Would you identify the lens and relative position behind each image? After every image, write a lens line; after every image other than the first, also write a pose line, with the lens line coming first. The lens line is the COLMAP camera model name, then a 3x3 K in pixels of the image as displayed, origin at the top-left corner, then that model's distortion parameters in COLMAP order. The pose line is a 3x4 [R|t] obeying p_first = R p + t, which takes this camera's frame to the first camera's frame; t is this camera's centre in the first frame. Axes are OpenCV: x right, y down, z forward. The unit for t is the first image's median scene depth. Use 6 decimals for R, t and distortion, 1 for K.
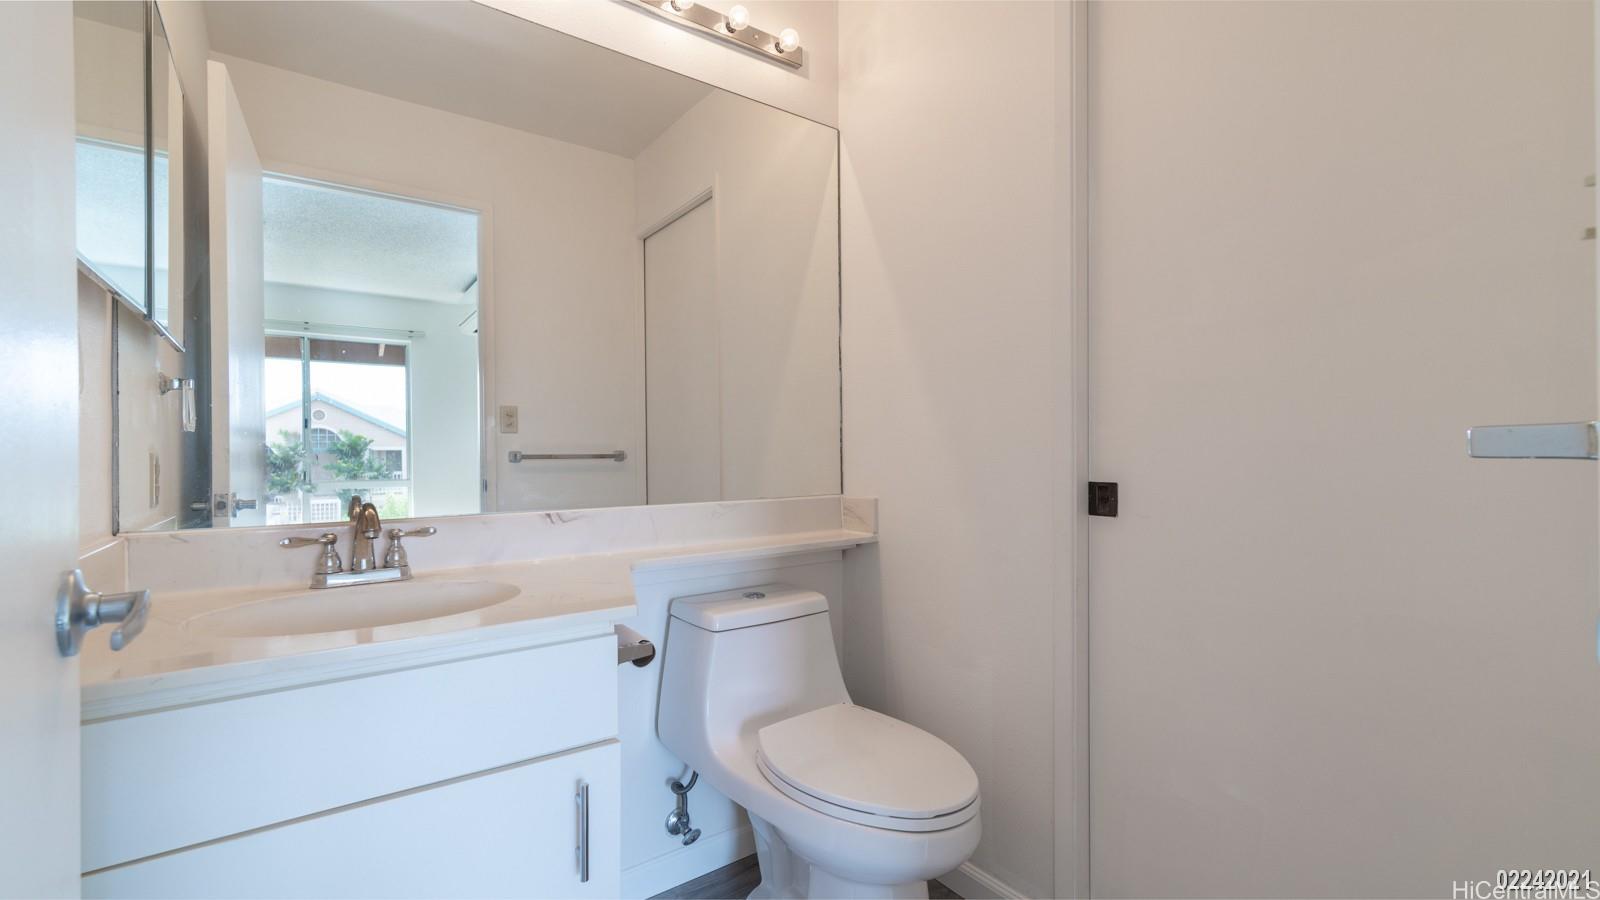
lens RADIAL K [[694.1, 0, 798.1], [0, 694.1, 457.8], [0, 0, 1]] dist [-0.002683, -0.000141]
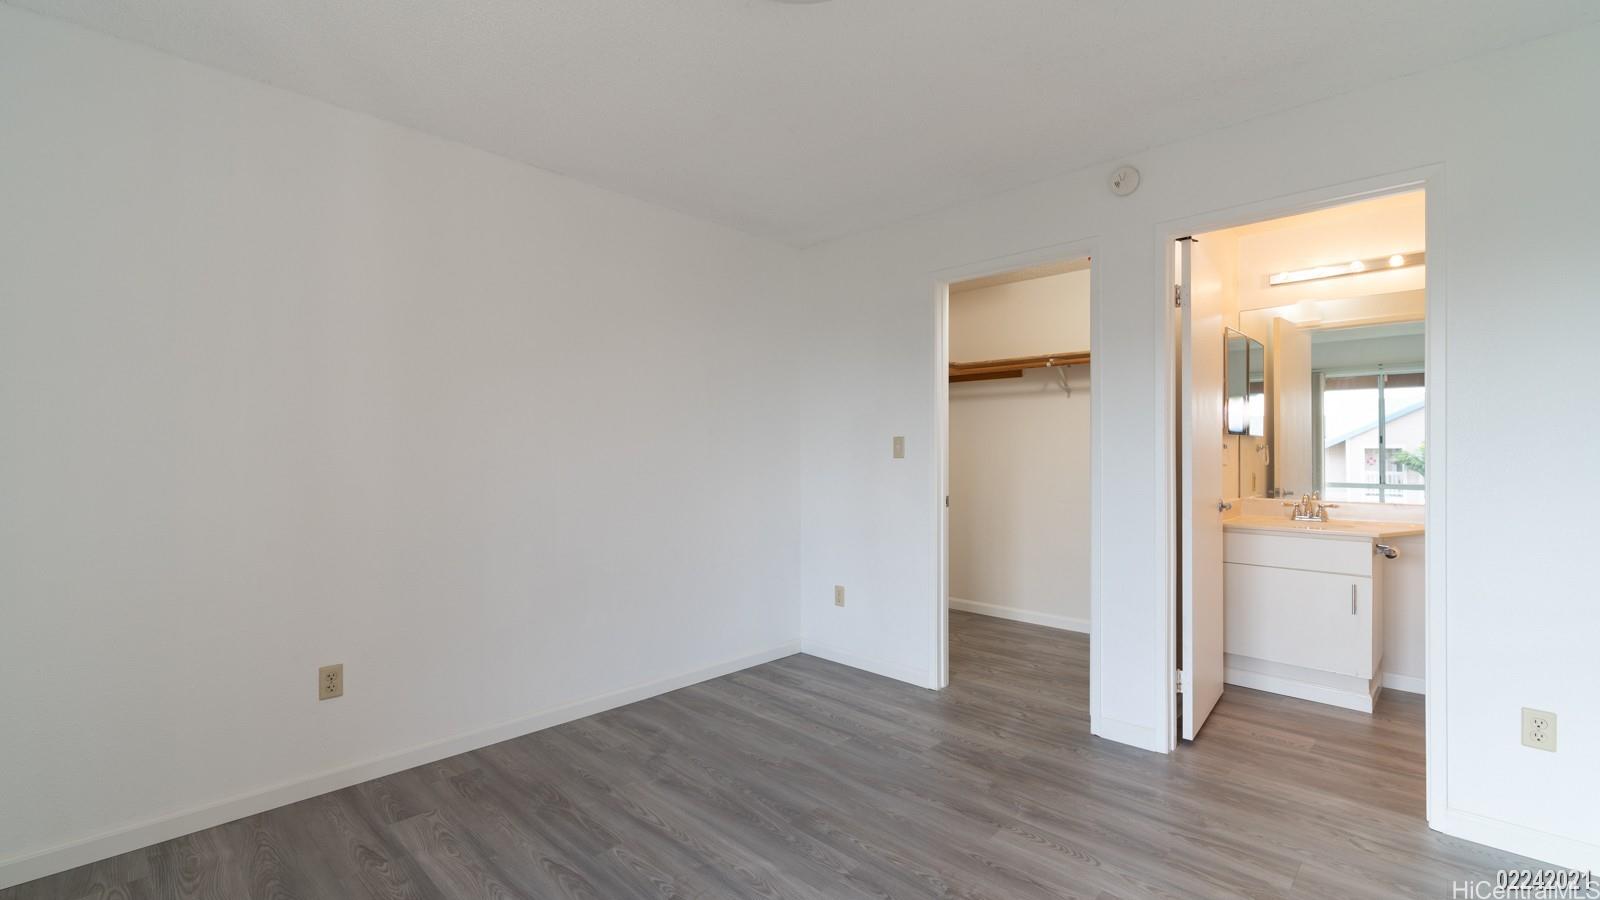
lens RADIAL K [[694.1, 0, 795.9], [0, 694.1, 453.5], [0, 0, 1]] dist [-0.002683, -0.000141]
pose [[0.192499, -0.003631, -0.981290, 1.111557], [-0.002792, 0.999987, -0.004248, -0.047283], [0.981293, 0.003557, 0.192486, -1.012963]]
